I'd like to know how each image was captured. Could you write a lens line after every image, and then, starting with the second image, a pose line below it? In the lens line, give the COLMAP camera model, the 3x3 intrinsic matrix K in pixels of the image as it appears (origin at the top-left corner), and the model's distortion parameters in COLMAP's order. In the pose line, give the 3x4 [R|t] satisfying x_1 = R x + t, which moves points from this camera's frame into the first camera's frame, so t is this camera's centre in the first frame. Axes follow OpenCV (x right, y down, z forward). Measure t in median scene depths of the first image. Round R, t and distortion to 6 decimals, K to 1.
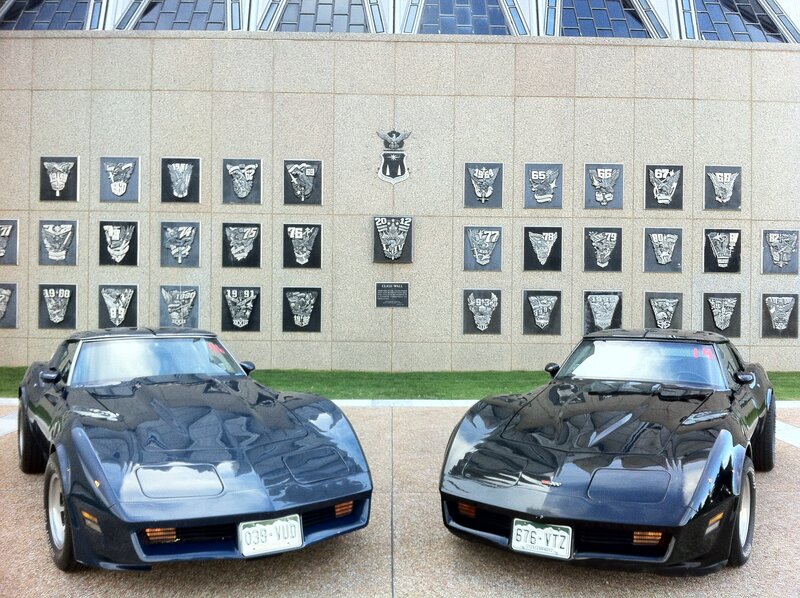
lens RADIAL K [[639.4, 0, 400.9], [0, 639.4, 295.4], [0, 0, 1]] dist [0.042504, -0.001509]
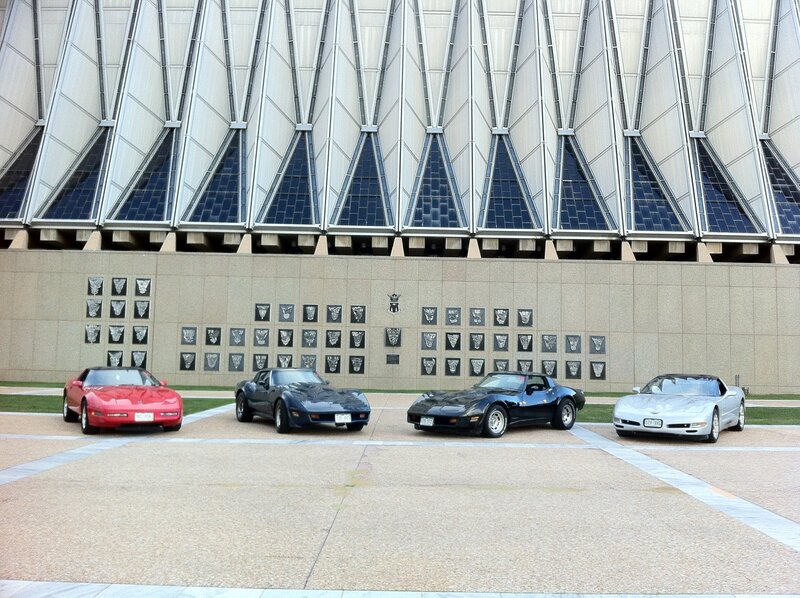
lens RADIAL K [[639.4, 0, 401.9], [0, 639.4, 298.1], [0, 0, 1]] dist [0.042504, -0.001509]
pose [[0.999611, 0.006655, -0.027097, 0.087919], [-0.009606, 0.993853, -0.110292, 0.037516], [0.026197, 0.110509, 0.993530, -1.512533]]
